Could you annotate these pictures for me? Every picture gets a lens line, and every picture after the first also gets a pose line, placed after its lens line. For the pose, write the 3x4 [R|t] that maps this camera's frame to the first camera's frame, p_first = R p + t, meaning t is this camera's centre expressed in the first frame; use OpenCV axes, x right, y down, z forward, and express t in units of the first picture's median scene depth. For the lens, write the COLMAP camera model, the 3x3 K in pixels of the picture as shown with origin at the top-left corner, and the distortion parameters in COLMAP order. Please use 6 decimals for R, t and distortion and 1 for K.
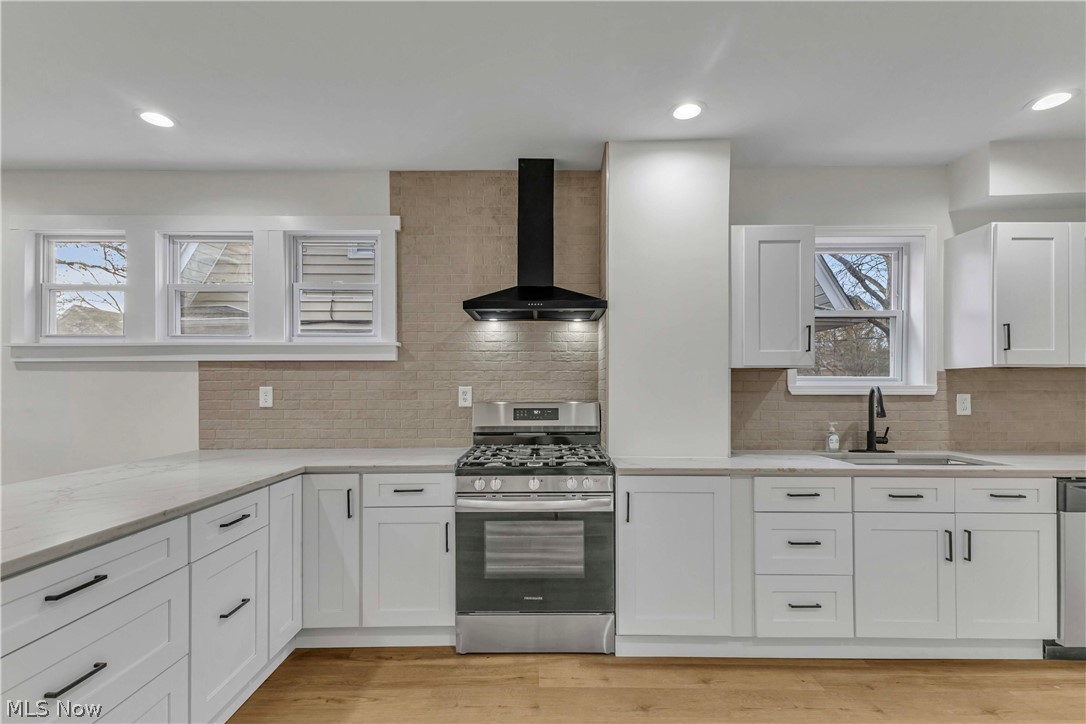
lens RADIAL K [[495.2, 0, 546.3], [0, 495.2, 377.9], [0, 0, 1]] dist [0.019193, -0.000572]
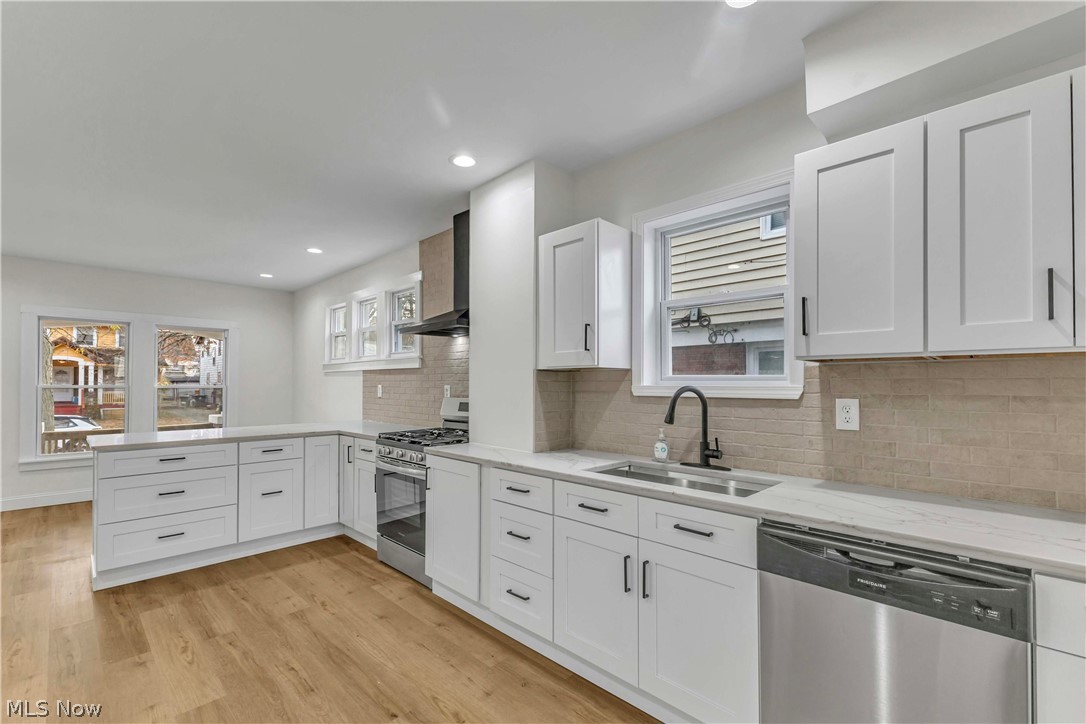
lens RADIAL K [[483.1, 0, 543.0], [0, 483.1, 369.1], [0, 0, 1]] dist [0.003866, 0.000289]
pose [[0.704437, -0.020289, -0.709477, 1.031142], [0.011319, 0.999785, -0.017352, -0.001663], [0.709676, 0.004192, 0.704515, 0.253018]]
